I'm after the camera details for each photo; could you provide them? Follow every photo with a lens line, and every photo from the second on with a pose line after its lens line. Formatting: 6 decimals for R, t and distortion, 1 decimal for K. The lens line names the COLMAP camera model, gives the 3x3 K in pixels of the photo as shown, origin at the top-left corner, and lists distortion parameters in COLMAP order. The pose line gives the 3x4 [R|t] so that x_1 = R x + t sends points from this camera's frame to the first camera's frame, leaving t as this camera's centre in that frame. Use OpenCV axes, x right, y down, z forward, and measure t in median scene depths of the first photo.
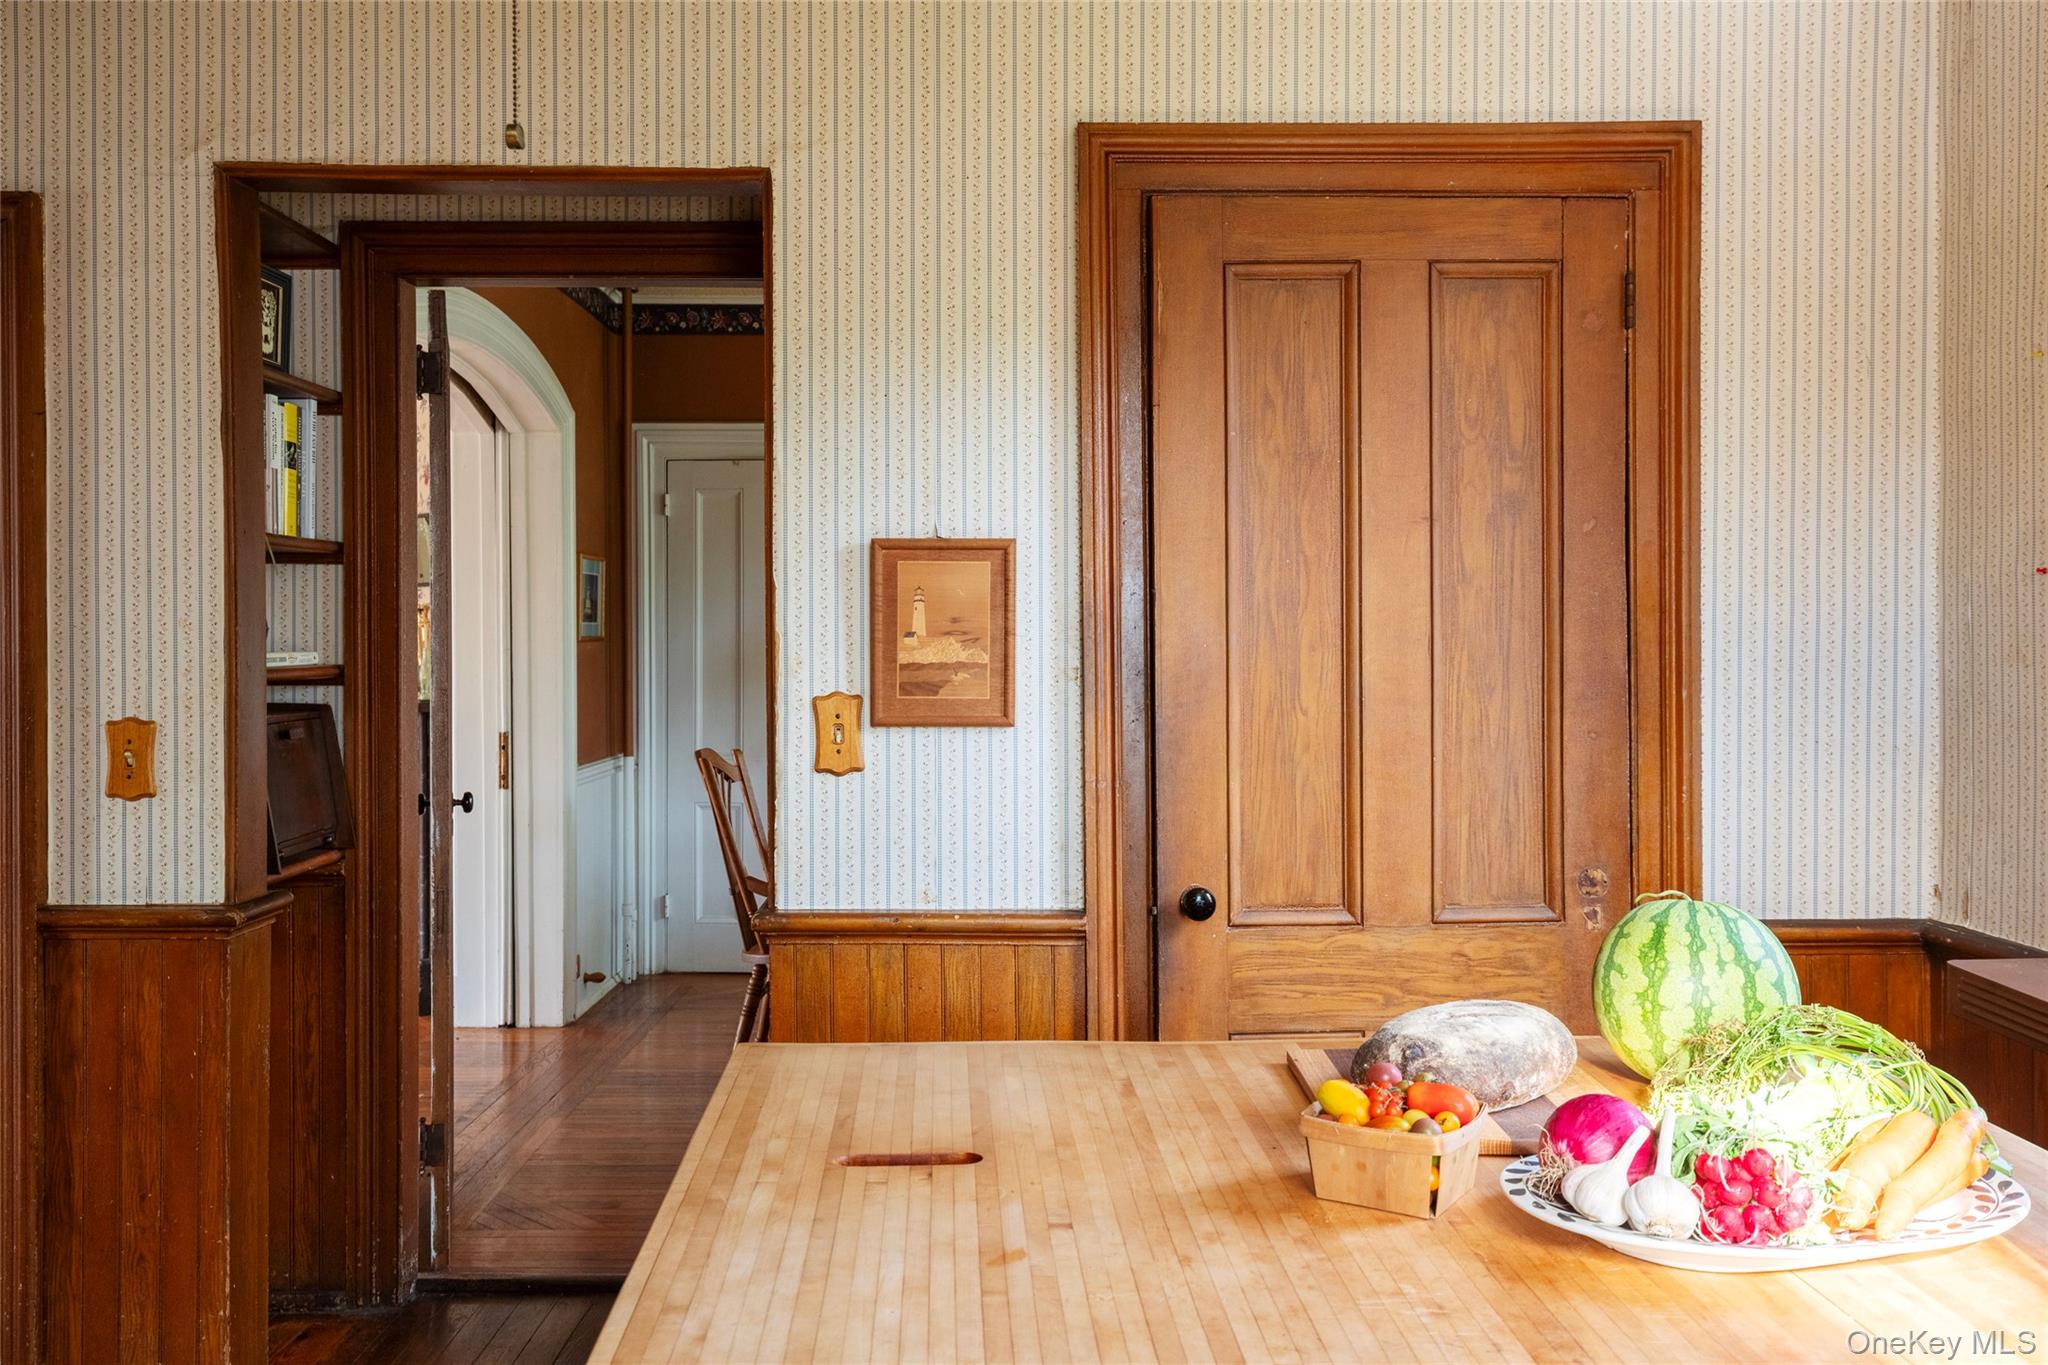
lens RADIAL K [[1876.6, 0, 1019.6], [0, 1876.6, 679.7], [0, 0, 1]] dist [0.011881, 0.000000]
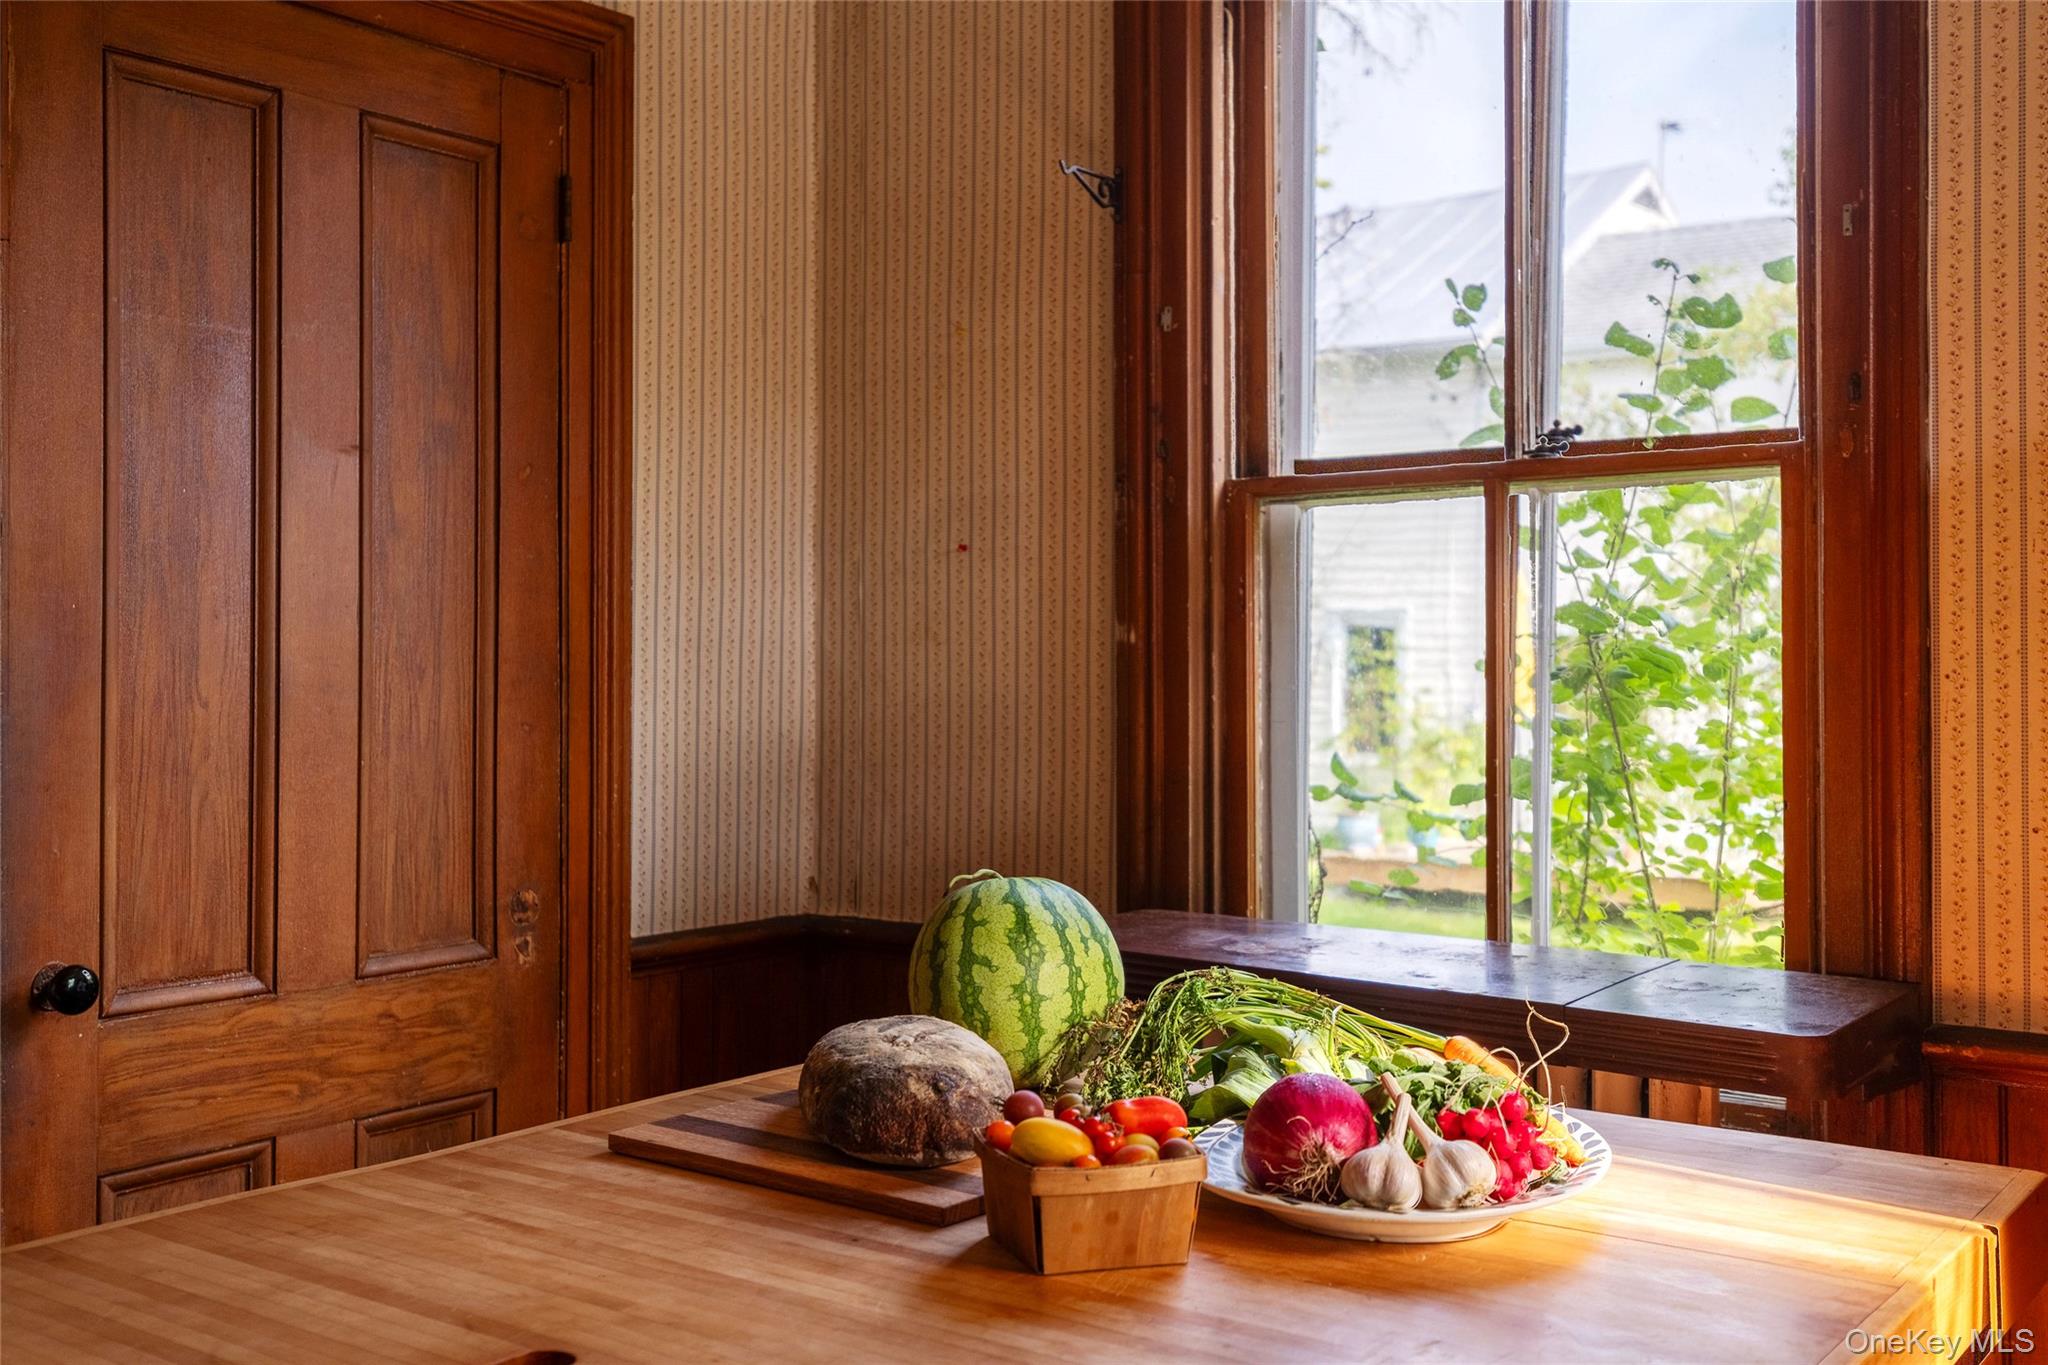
lens RADIAL K [[2071.6, 0, 1023.1], [0, 2071.6, 682.2], [0, 0, 1]] dist [0.027801, 0.000000]
pose [[0.620805, -0.003310, 0.783958, -0.275076], [0.020847, 0.999707, -0.012287, 0.025394], [-0.783688, 0.023971, 0.620692, 0.263205]]
